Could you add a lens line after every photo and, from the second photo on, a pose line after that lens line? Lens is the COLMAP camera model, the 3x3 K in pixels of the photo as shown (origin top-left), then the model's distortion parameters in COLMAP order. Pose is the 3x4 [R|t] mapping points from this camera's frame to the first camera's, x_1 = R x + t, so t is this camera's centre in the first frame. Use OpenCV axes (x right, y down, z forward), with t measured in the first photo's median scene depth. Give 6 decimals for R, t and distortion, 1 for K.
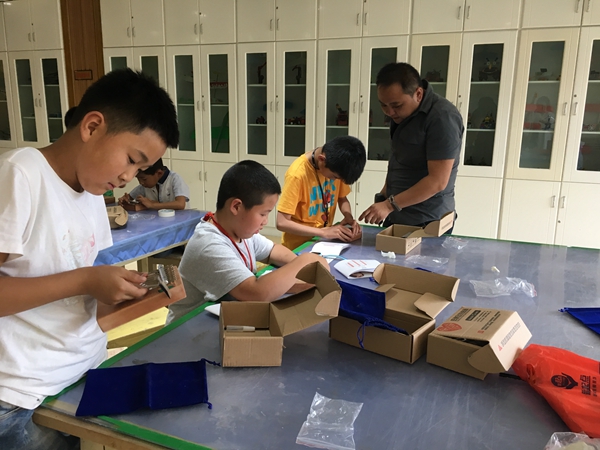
lens RADIAL K [[457.7, 0, 300.9], [0, 457.7, 224.5], [0, 0, 1]] dist [0.025504, -0.008251]
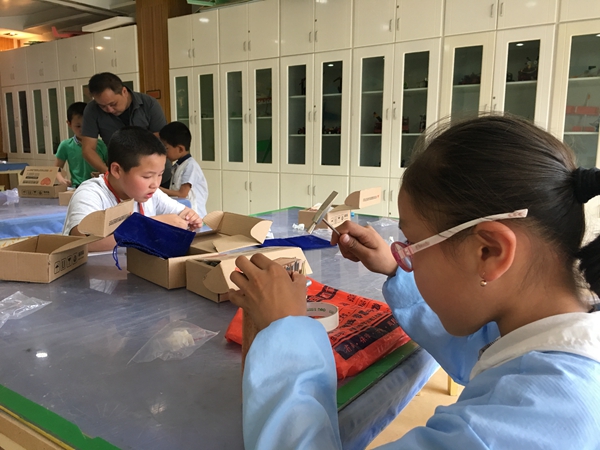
lens RADIAL K [[505.3, 0, 299.0], [0, 505.3, 226.4], [0, 0, 1]] dist [0.031394, -0.025347]
pose [[0.967442, 0.016598, -0.252549, 0.200796], [-0.025658, 0.999138, -0.032622, 0.021510], [0.251790, 0.038040, 0.967034, -0.076032]]
